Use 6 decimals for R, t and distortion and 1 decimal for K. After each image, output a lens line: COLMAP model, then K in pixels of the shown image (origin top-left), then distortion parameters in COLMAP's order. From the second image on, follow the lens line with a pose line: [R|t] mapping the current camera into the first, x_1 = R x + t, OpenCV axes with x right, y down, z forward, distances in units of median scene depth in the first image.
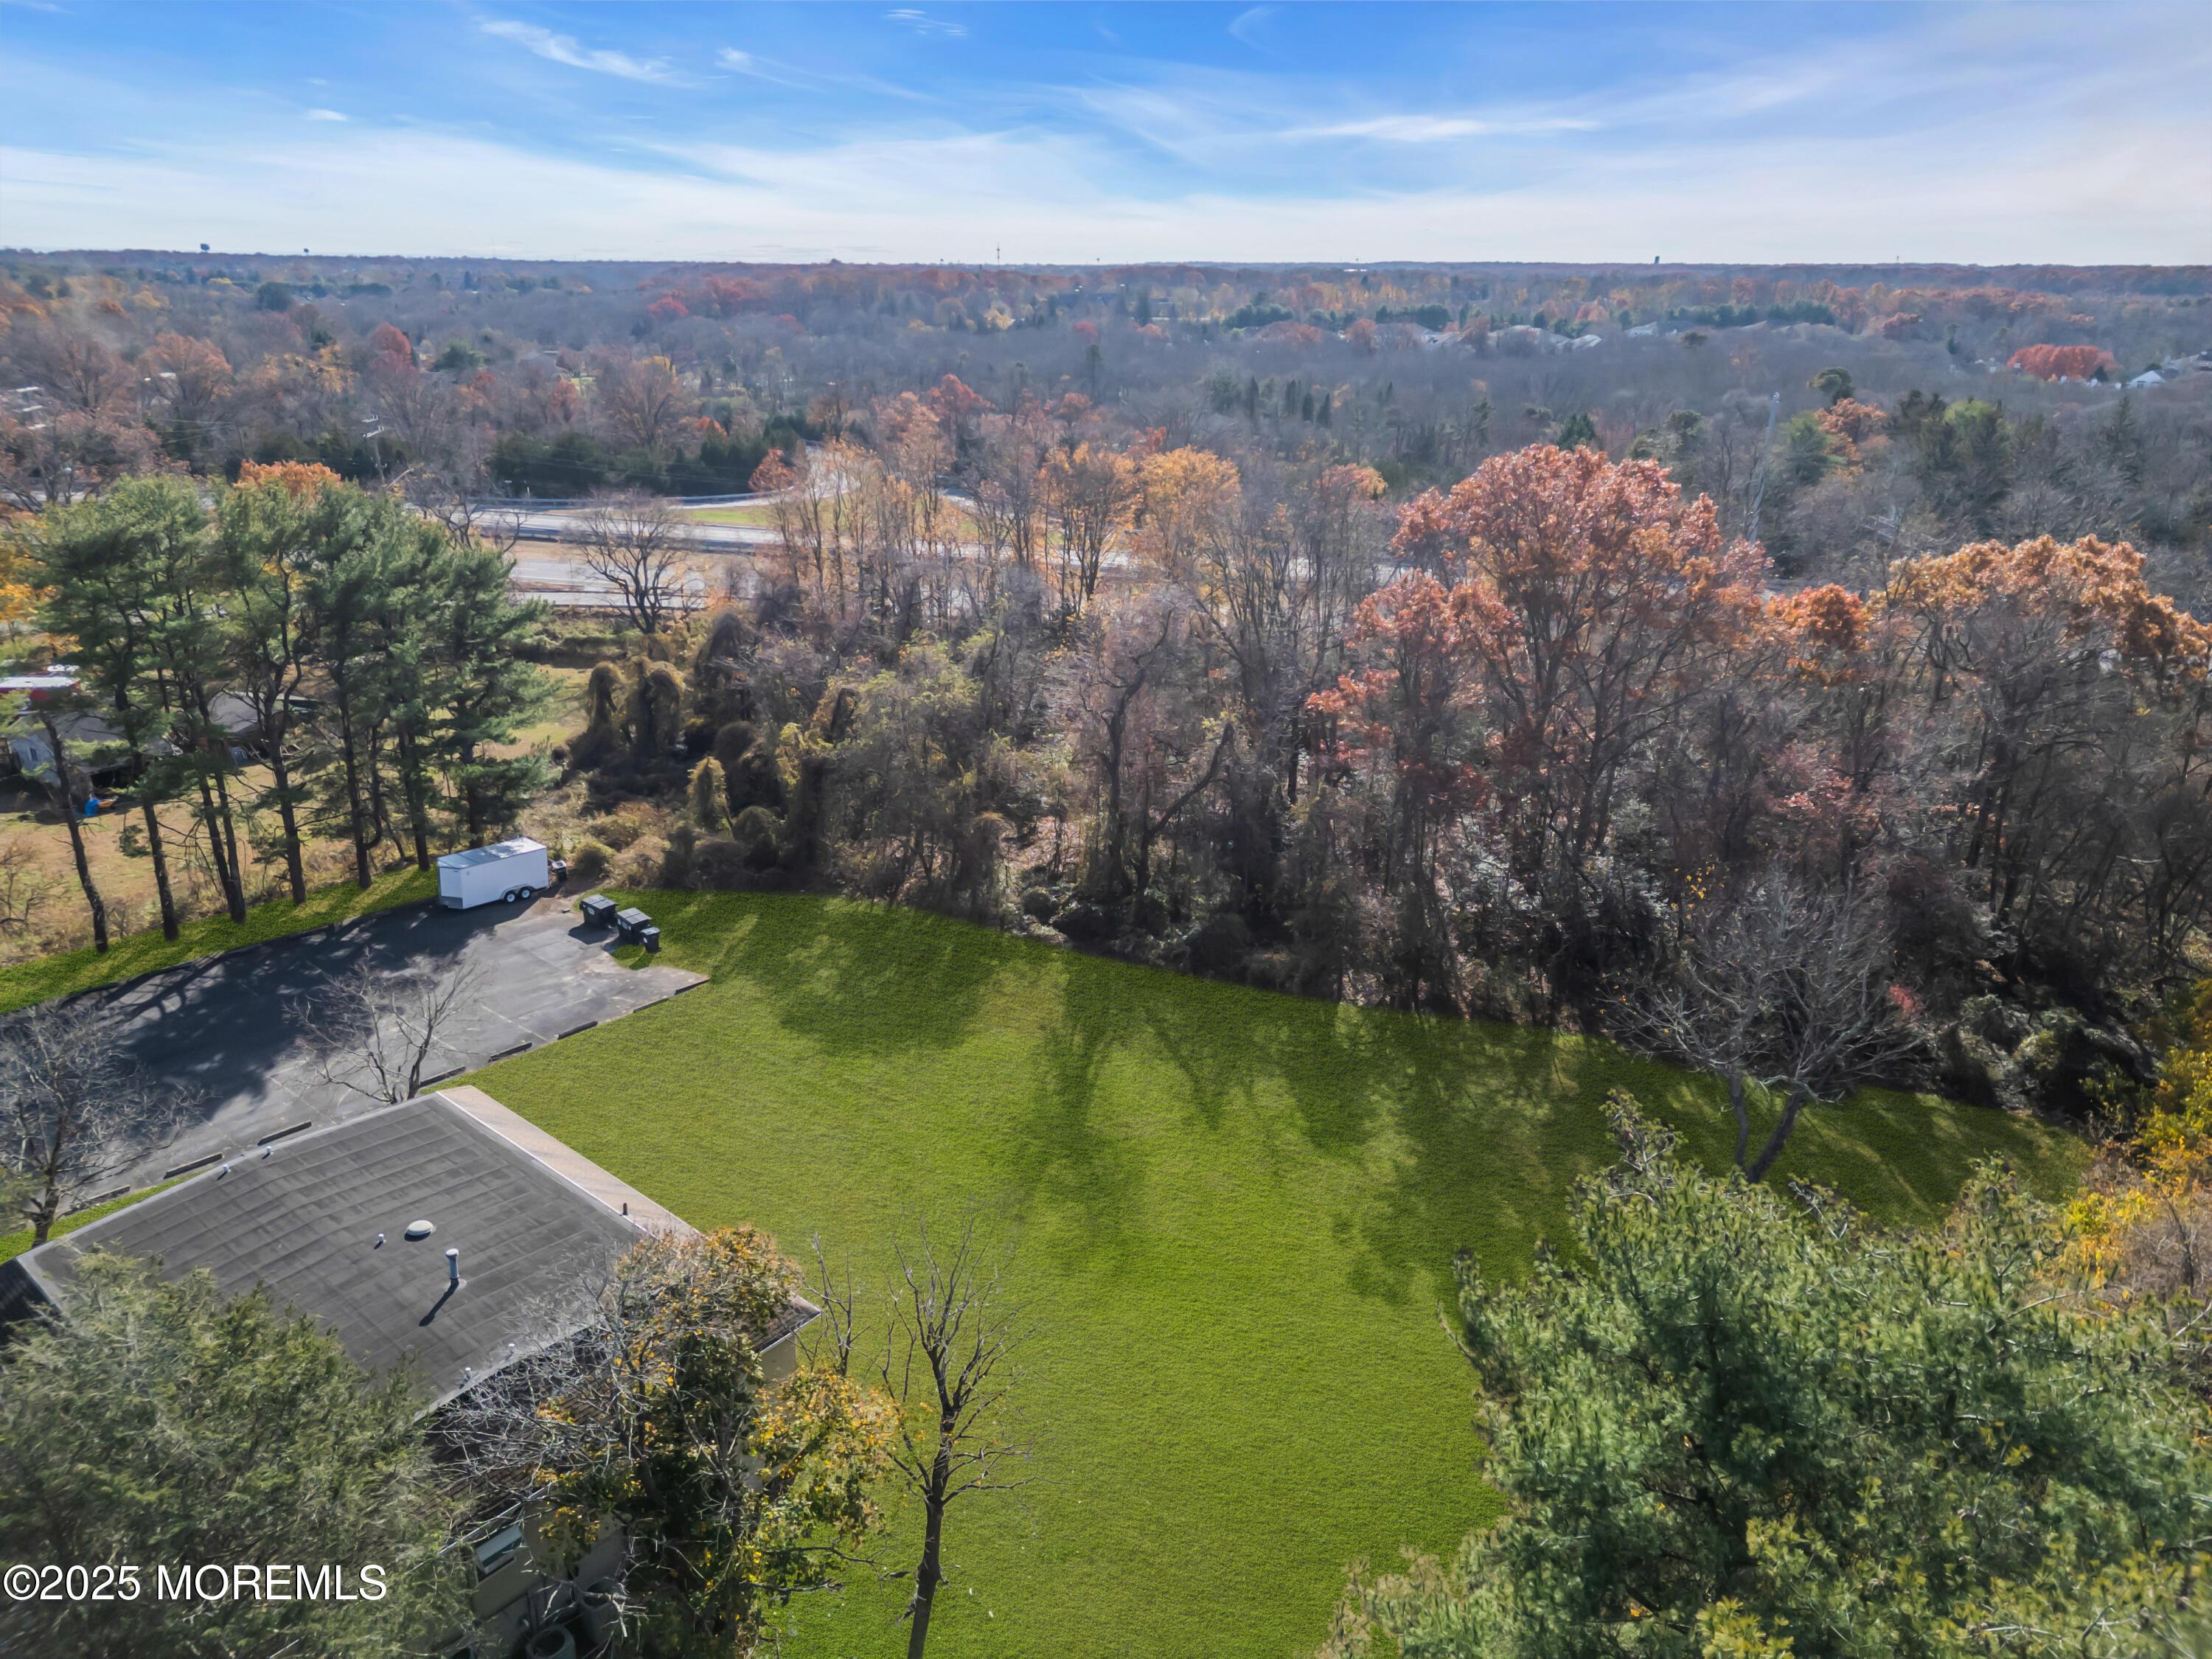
lens RADIAL K [[1528.6, 0, 1106.9], [0, 1528.6, 825.2], [0, 0, 1]] dist [0.081611, -0.076202]
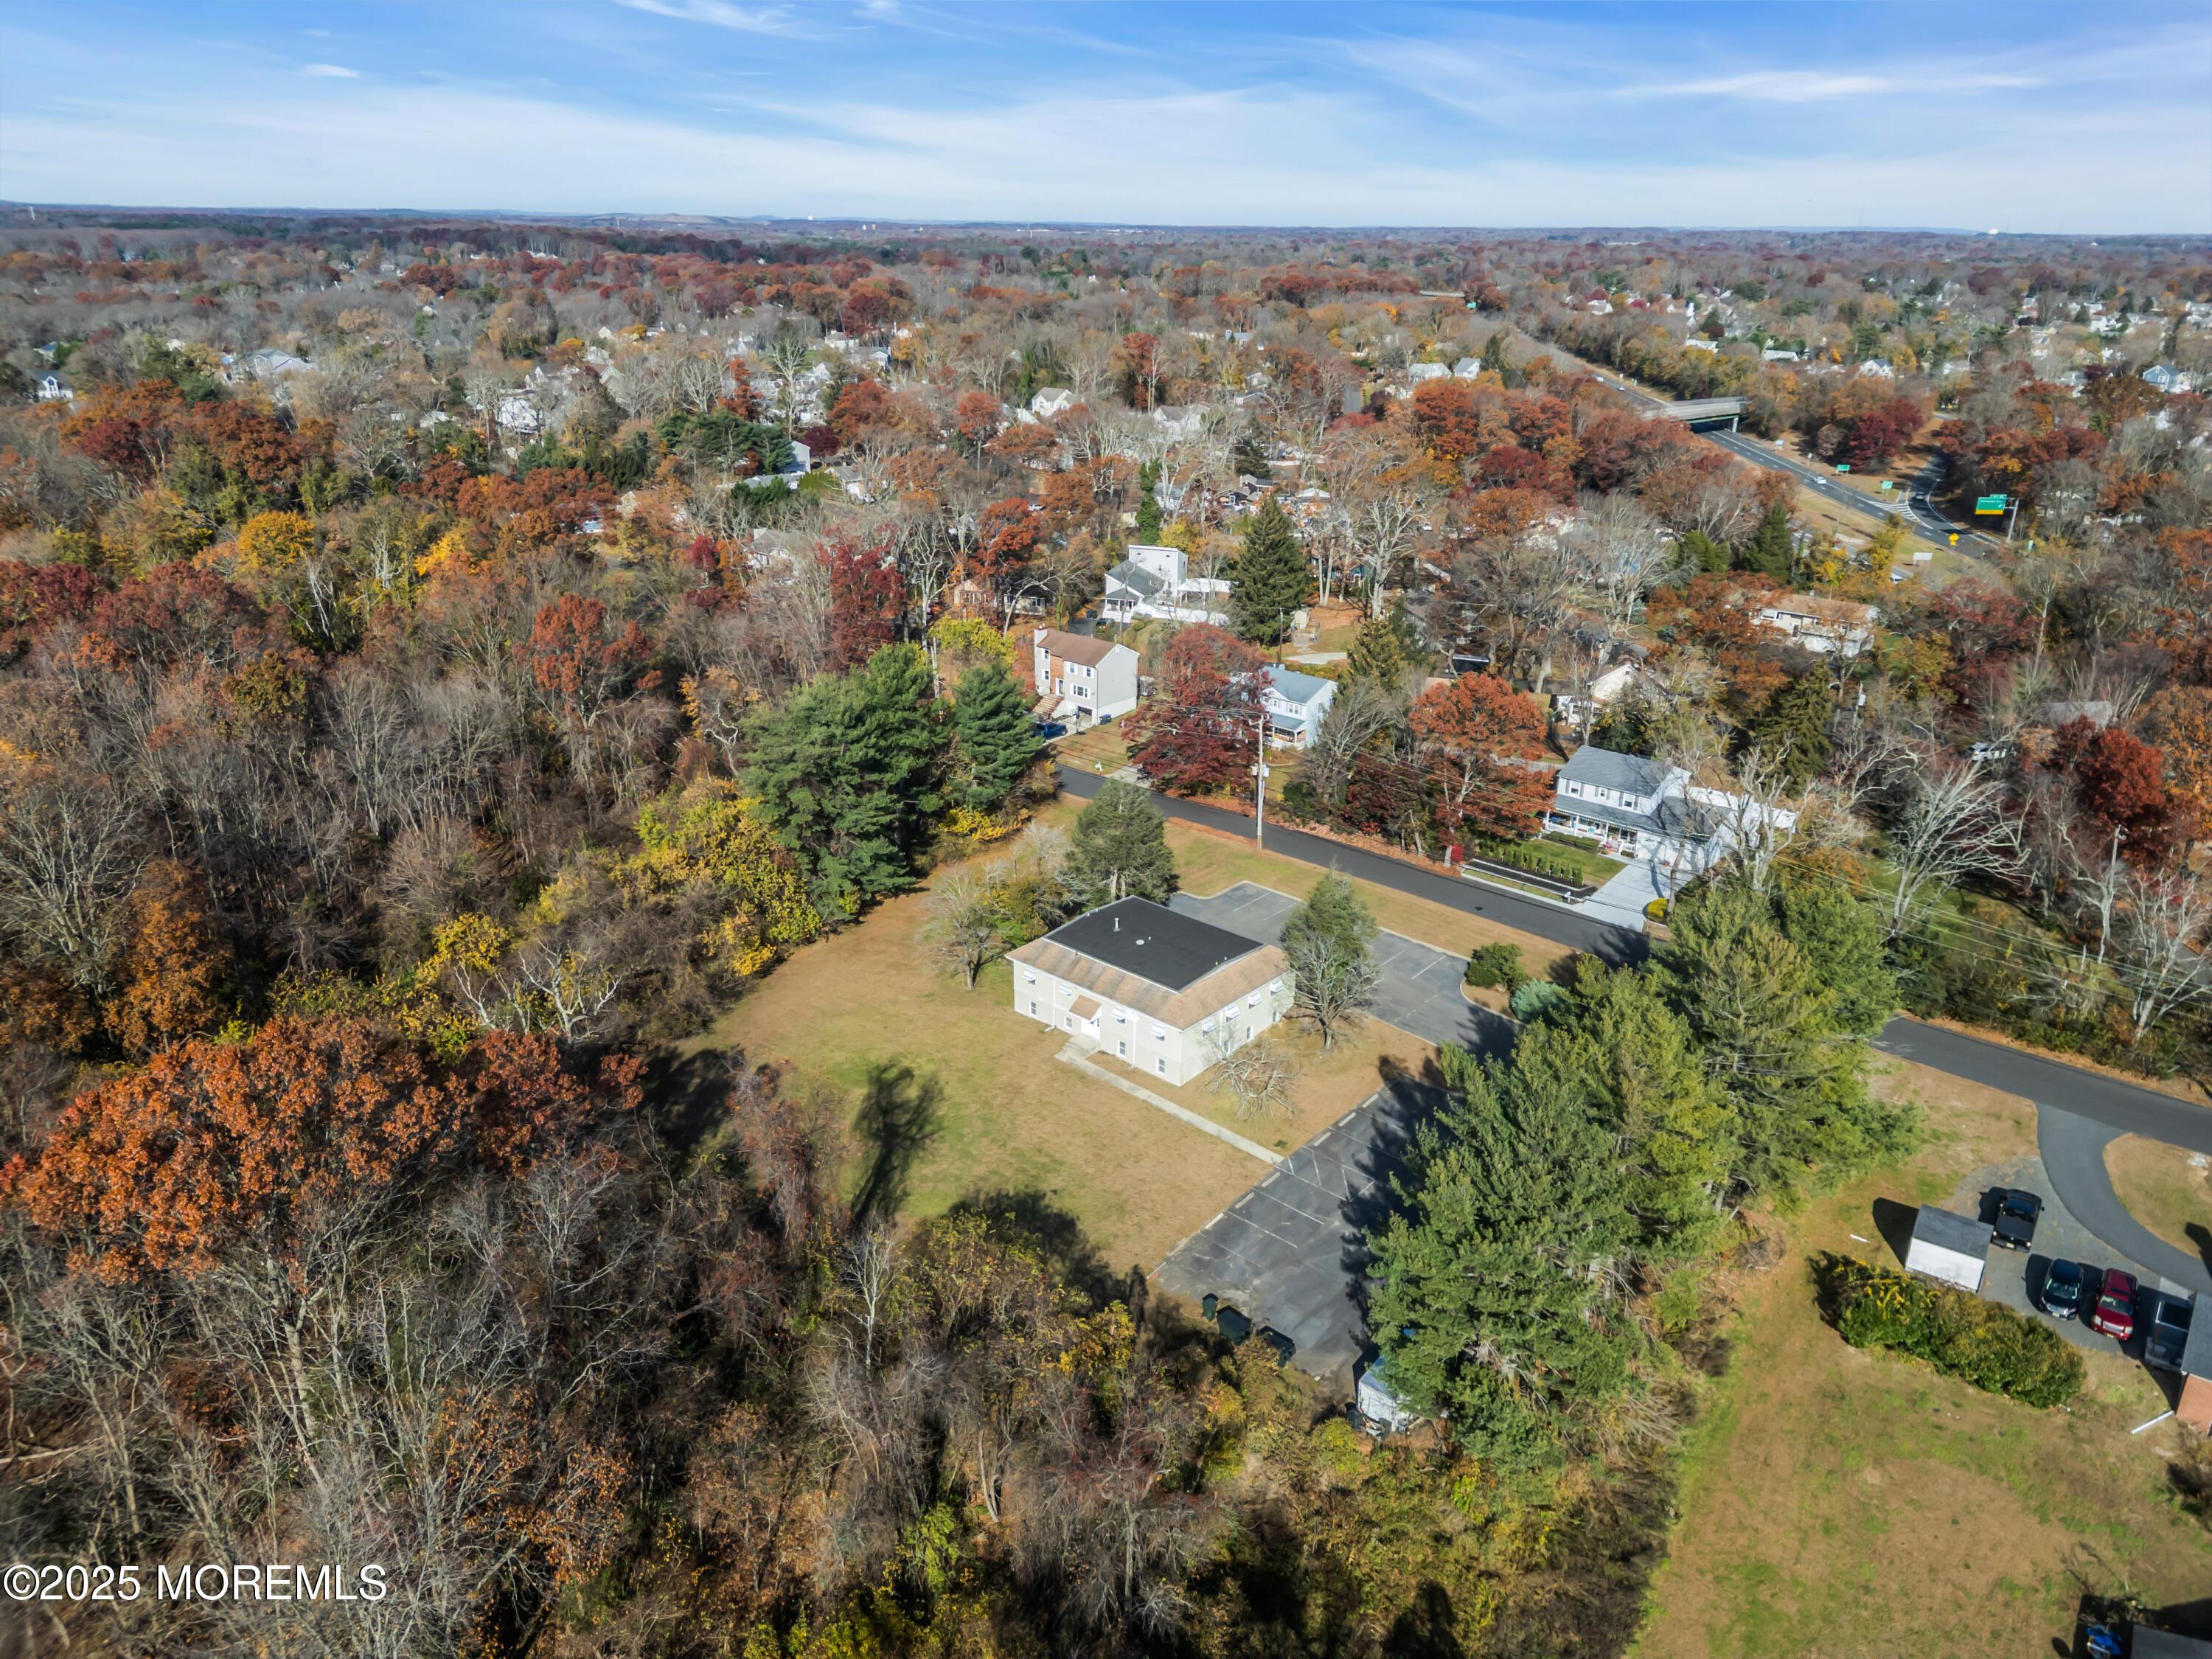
lens RADIAL K [[1543.5, 0, 1104.7], [0, 1543.5, 801.9], [0, 0, 1]] dist [0.103483, -0.144602]
pose [[-0.999527, -0.027189, 0.014379, -0.208190], [-0.011385, 0.761370, 0.648218, -0.924552], [-0.028572, 0.647747, -0.761319, 1.543981]]
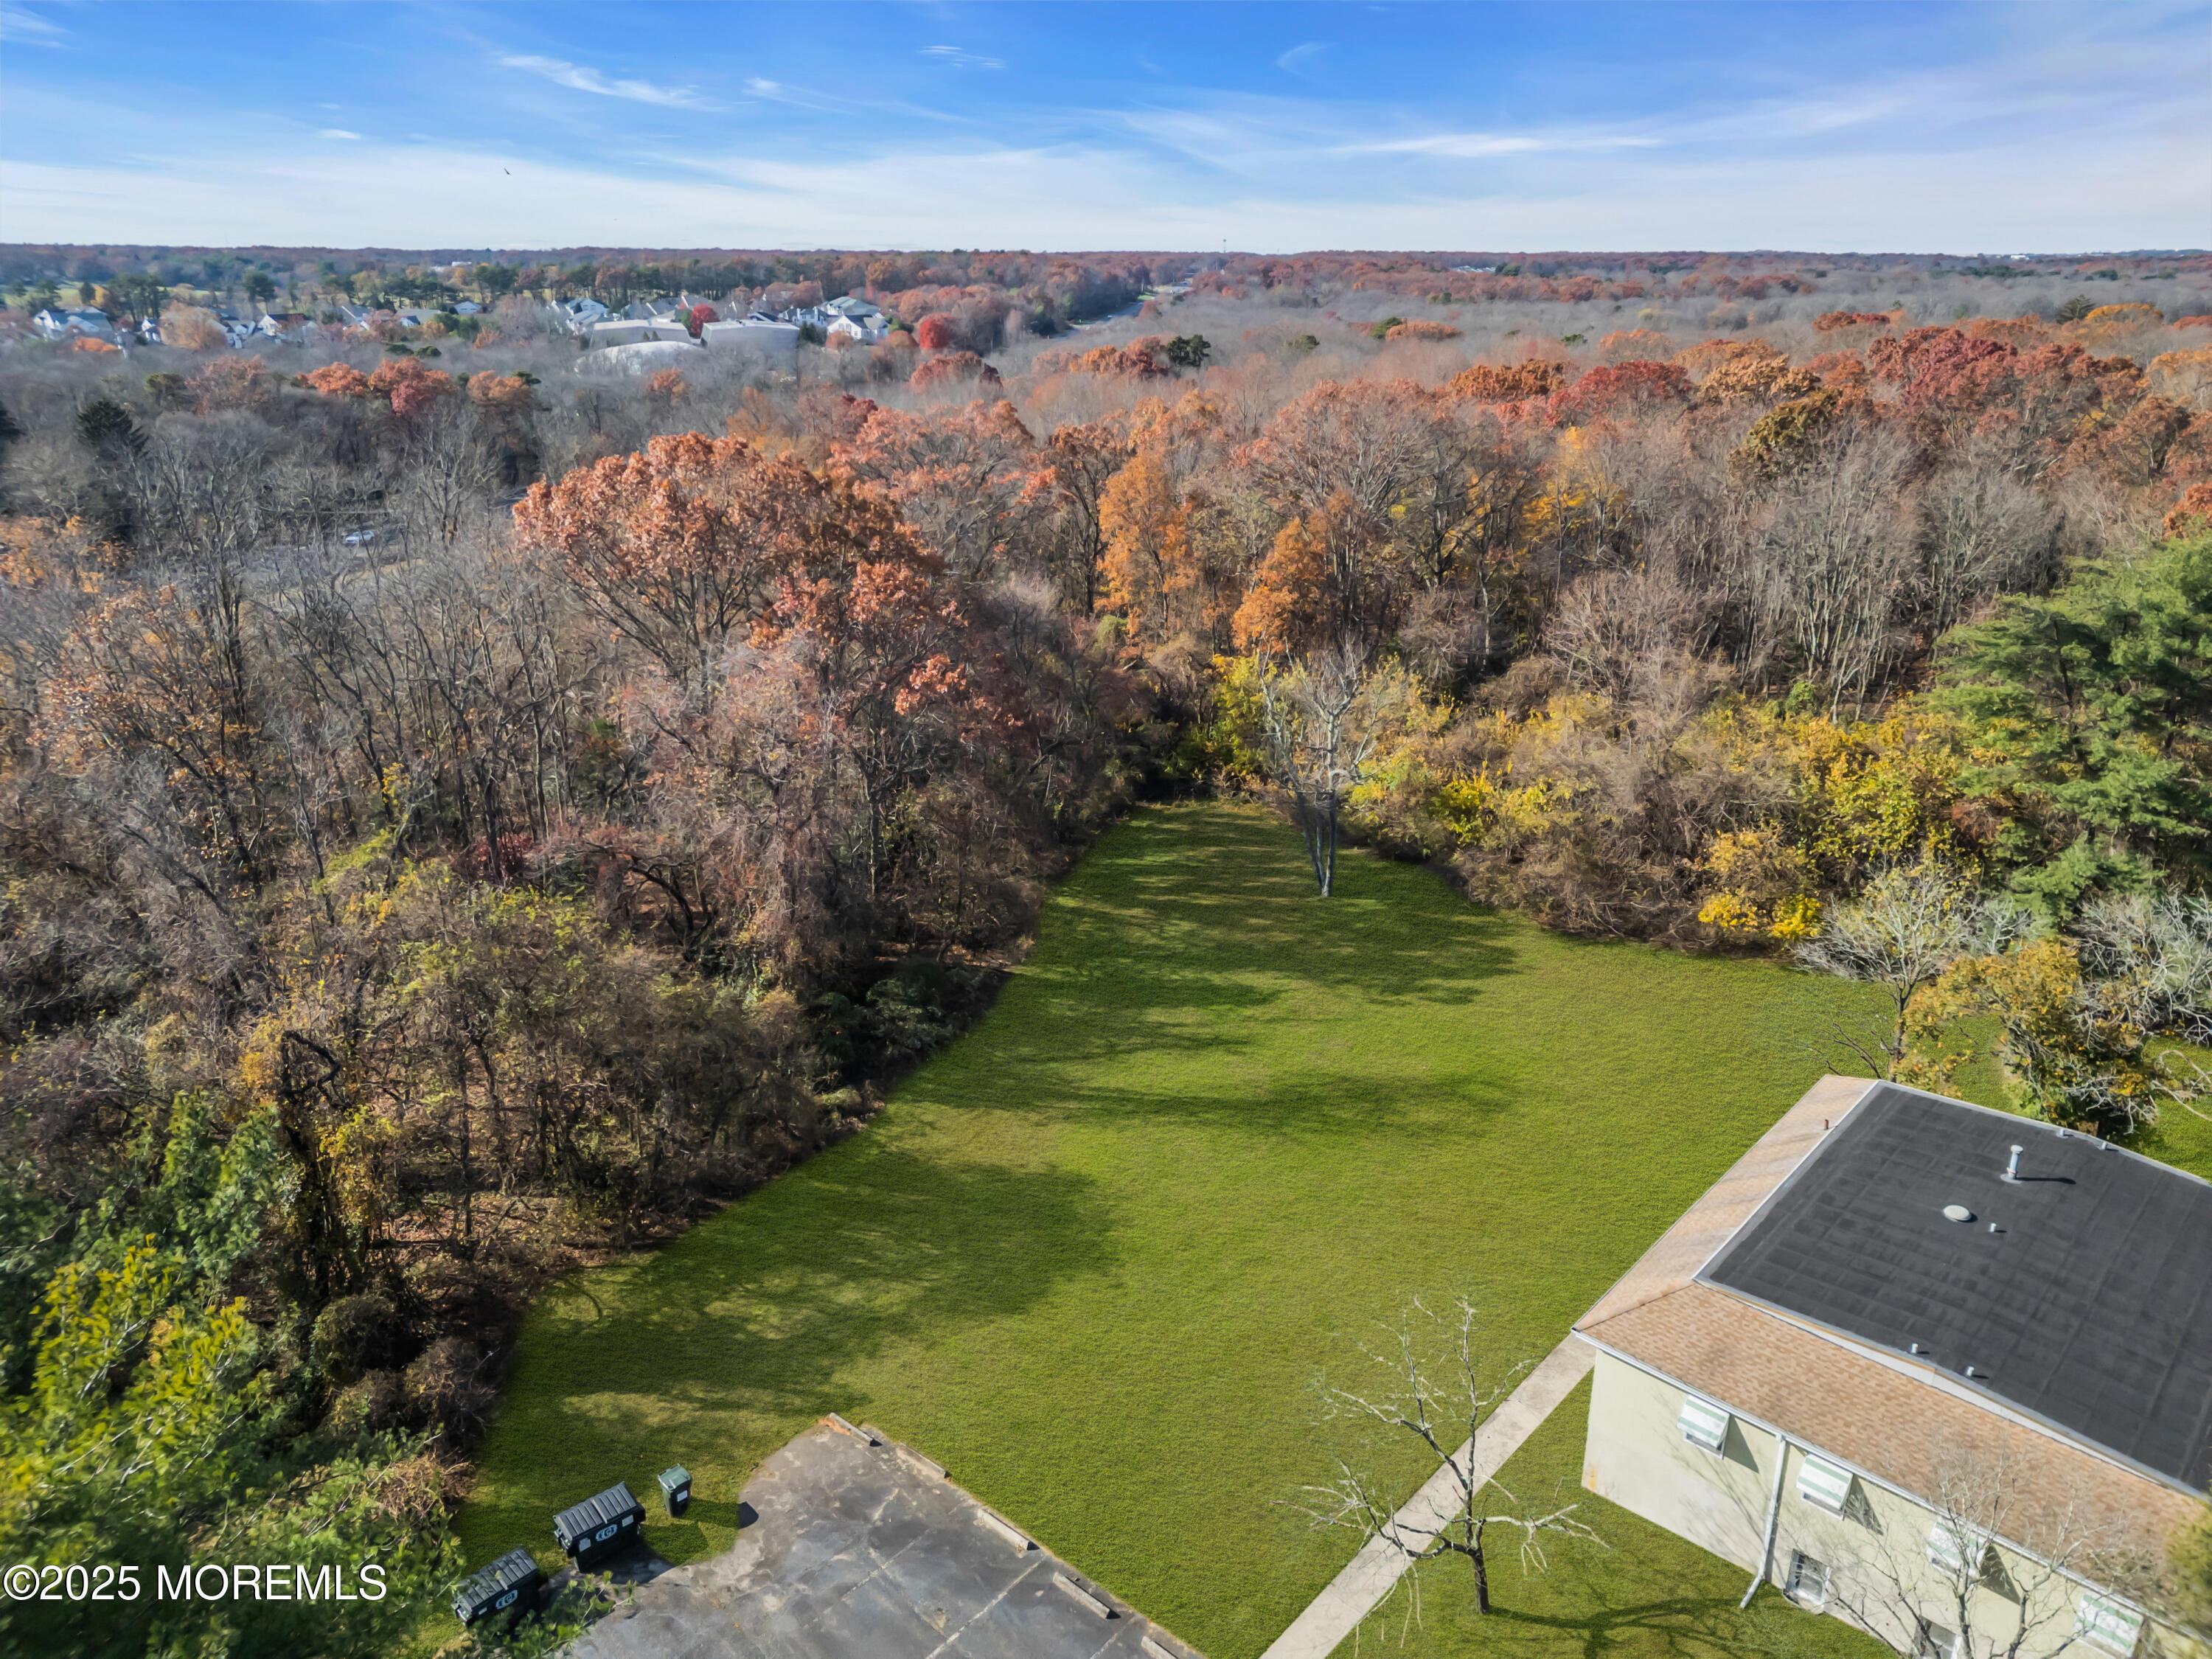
lens RADIAL K [[1528.3, 0, 1102.5], [0, 1528.3, 820.2], [0, 0, 1]] dist [0.077168, -0.061509]
pose [[0.041711, -0.350803, 0.935520, -0.668609], [0.341243, 0.885032, 0.316657, -0.239563], [-0.939049, 0.306032, 0.156624, 0.652533]]
